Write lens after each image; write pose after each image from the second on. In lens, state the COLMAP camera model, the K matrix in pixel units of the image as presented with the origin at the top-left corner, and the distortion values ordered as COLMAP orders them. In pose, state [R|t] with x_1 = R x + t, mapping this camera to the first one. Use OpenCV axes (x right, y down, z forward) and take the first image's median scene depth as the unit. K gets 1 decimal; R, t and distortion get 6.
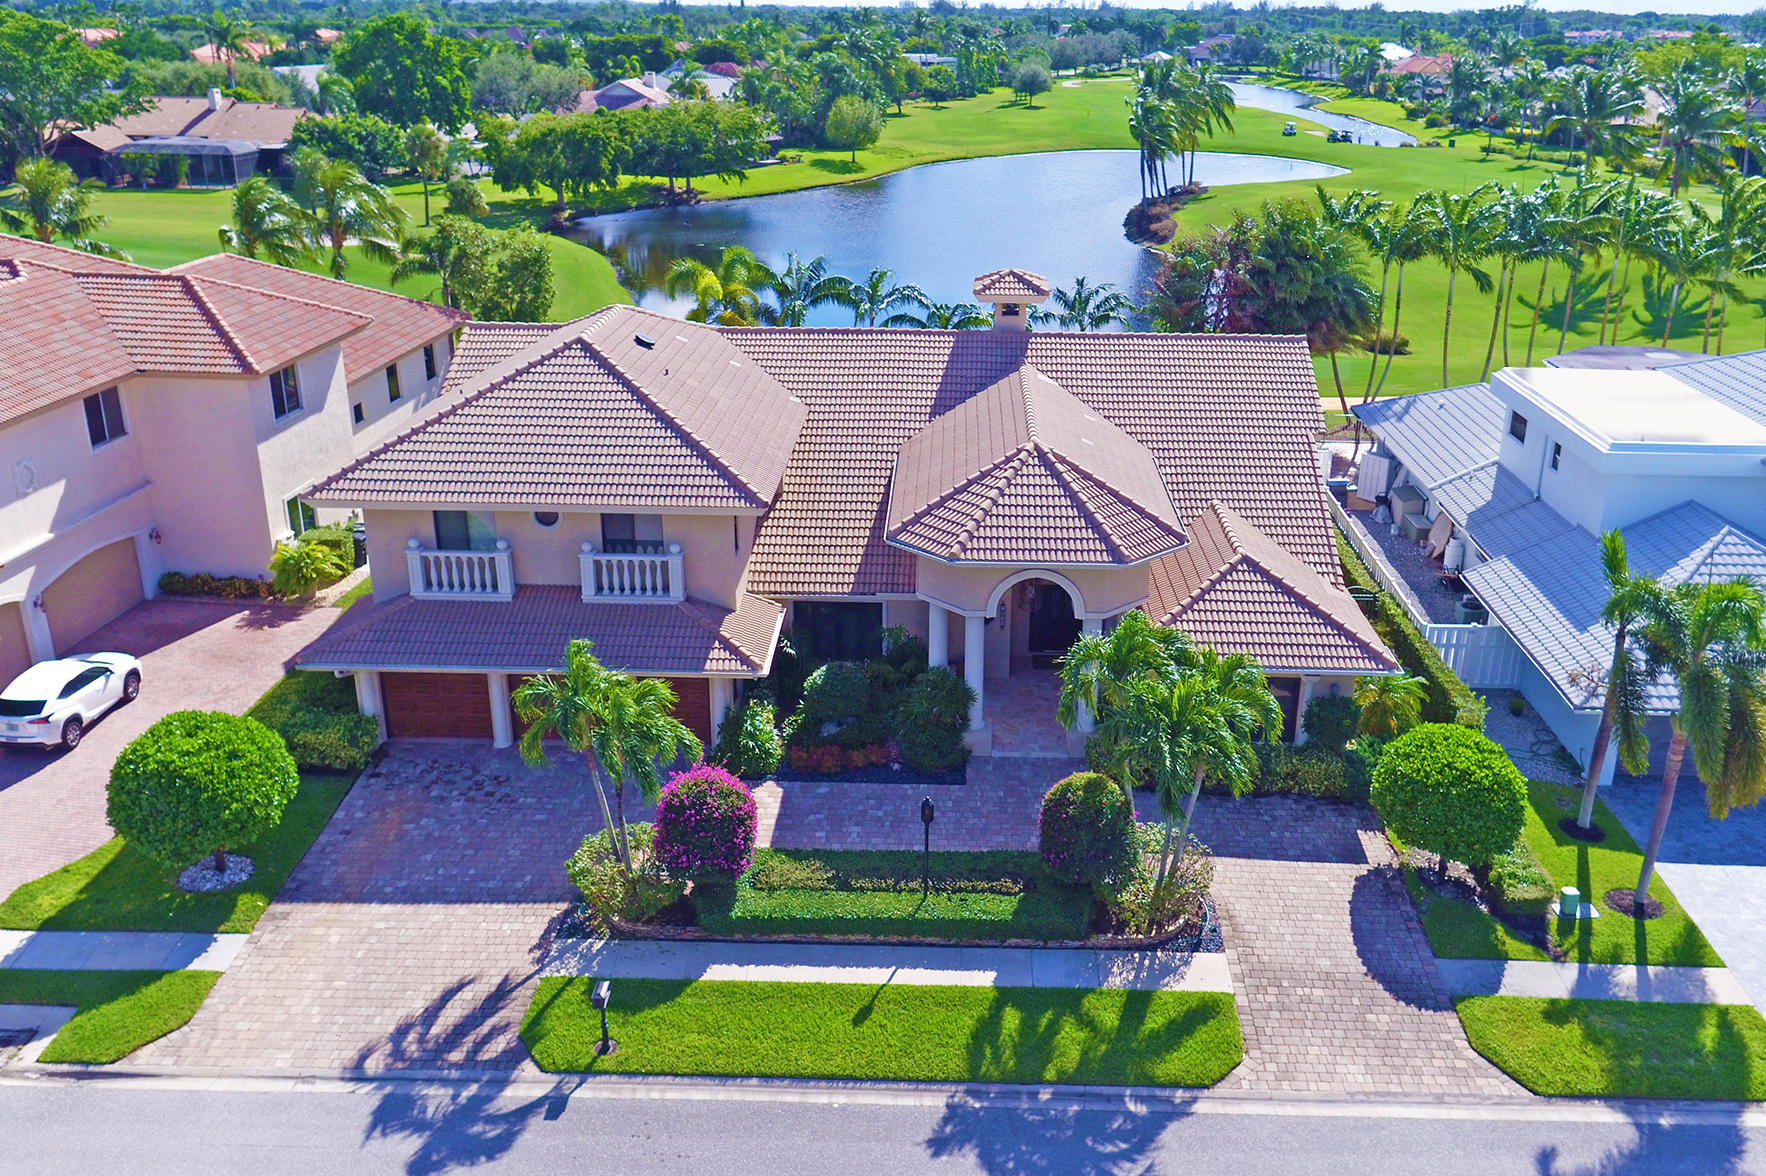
lens RADIAL K [[1520.9, 0, 883.0], [0, 1520.9, 588.0], [0, 0, 1]] dist [0.023381, 0.004877]
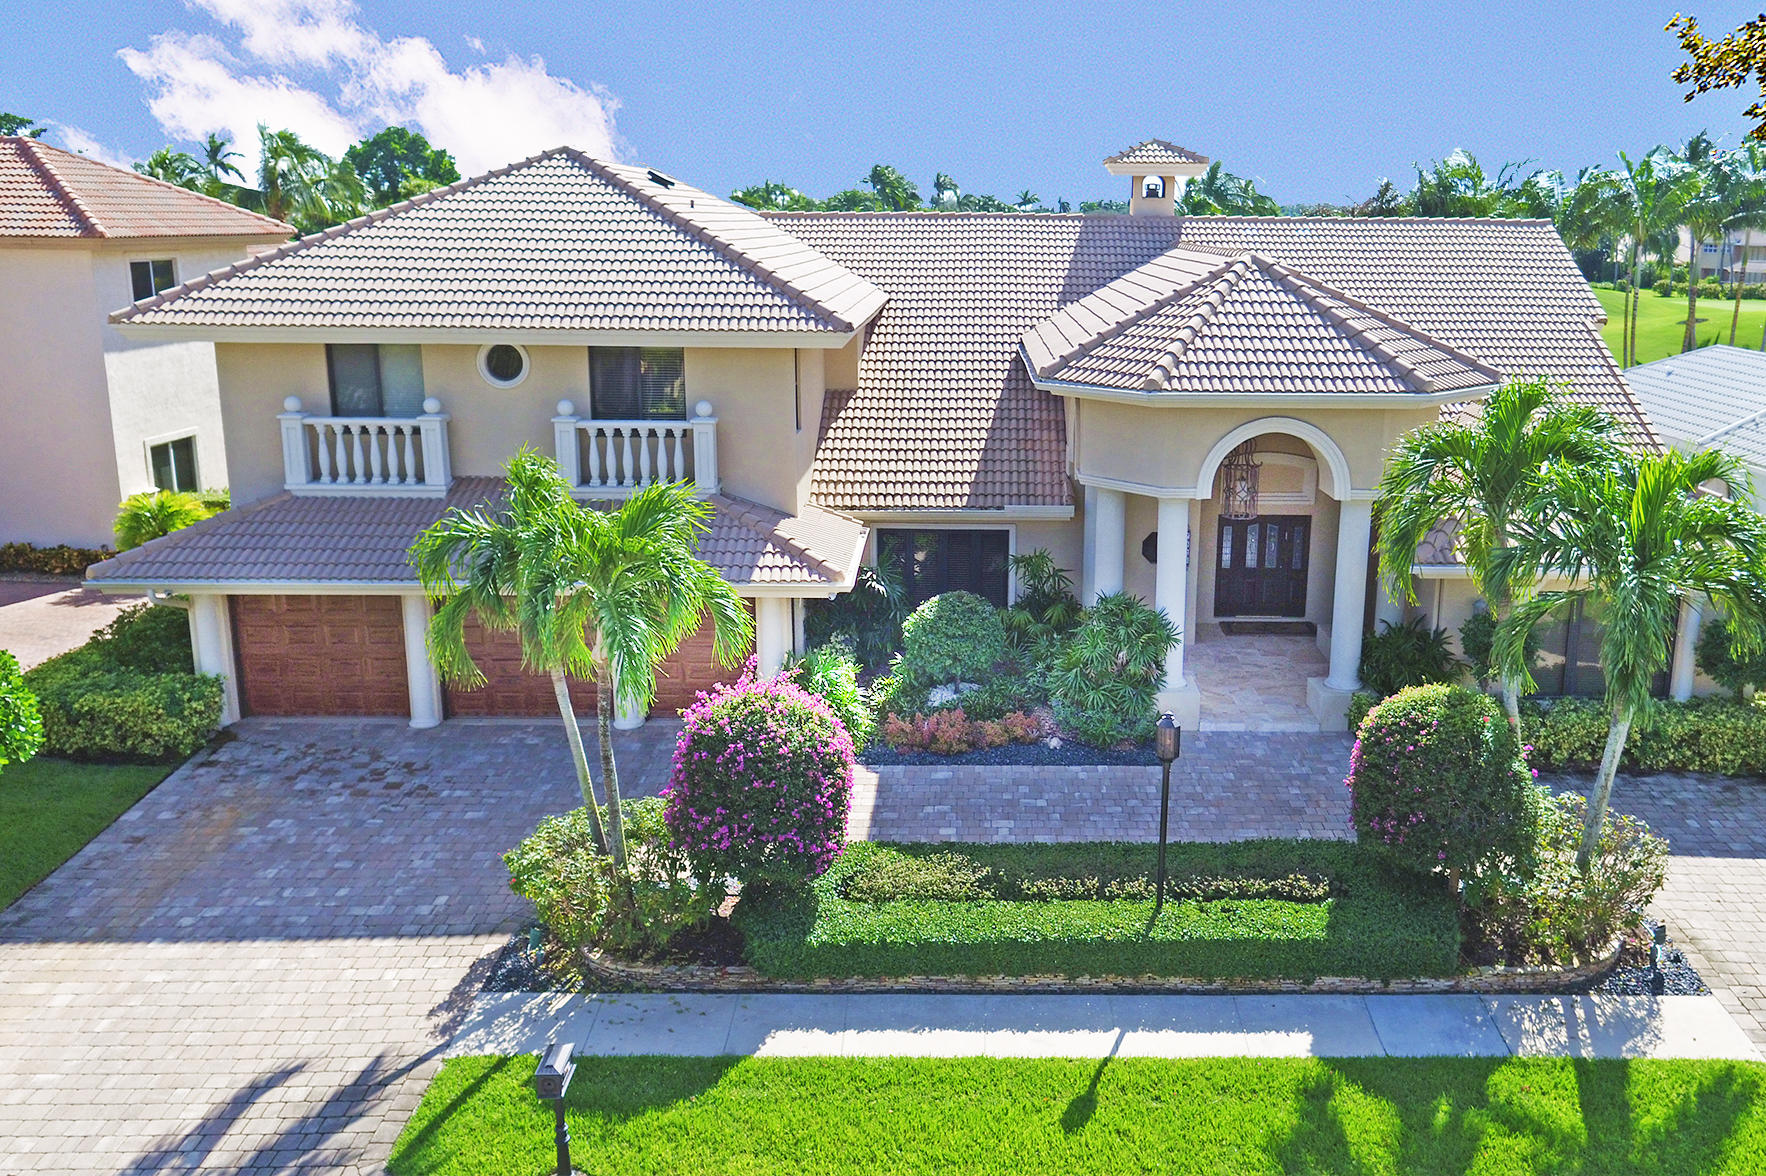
lens RADIAL K [[1515.1, 0, 960.6], [0, 1515.1, 588.6], [0, 0, 1]] dist [0.008429, 0.006337]
pose [[0.998927, -0.003217, 0.046197, -0.067305], [0.008983, 0.992096, -0.125157, 0.151434], [-0.045429, 0.125438, 0.991061, 0.426991]]
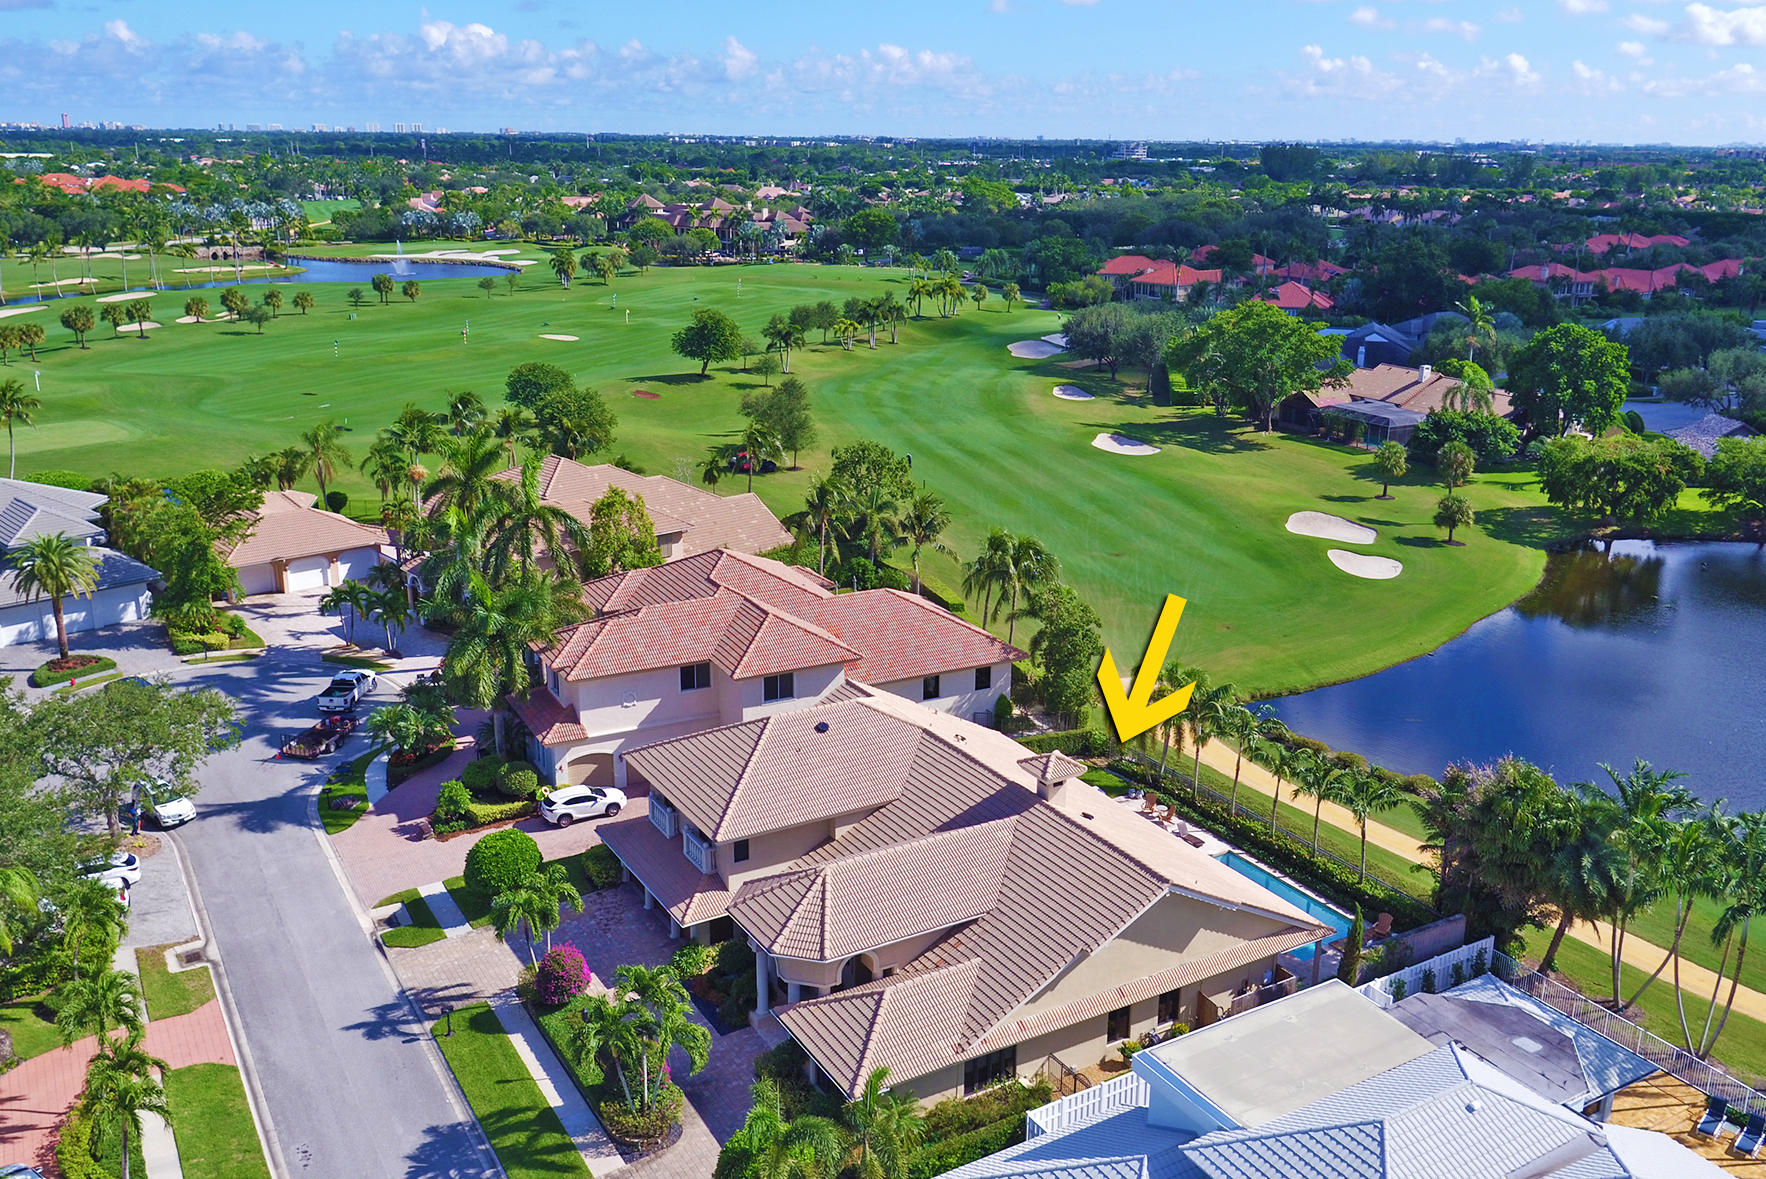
lens RADIAL K [[1520.9, 0, 883.0], [0, 1520.9, 589.5], [0, 0, 1]] dist [0.023381, 0.004877]
pose [[0.539997, 0.241441, -0.806294, 1.612440], [-0.302142, 0.949726, 0.082039, -0.621695], [0.785566, 0.199314, 0.585798, 0.030295]]
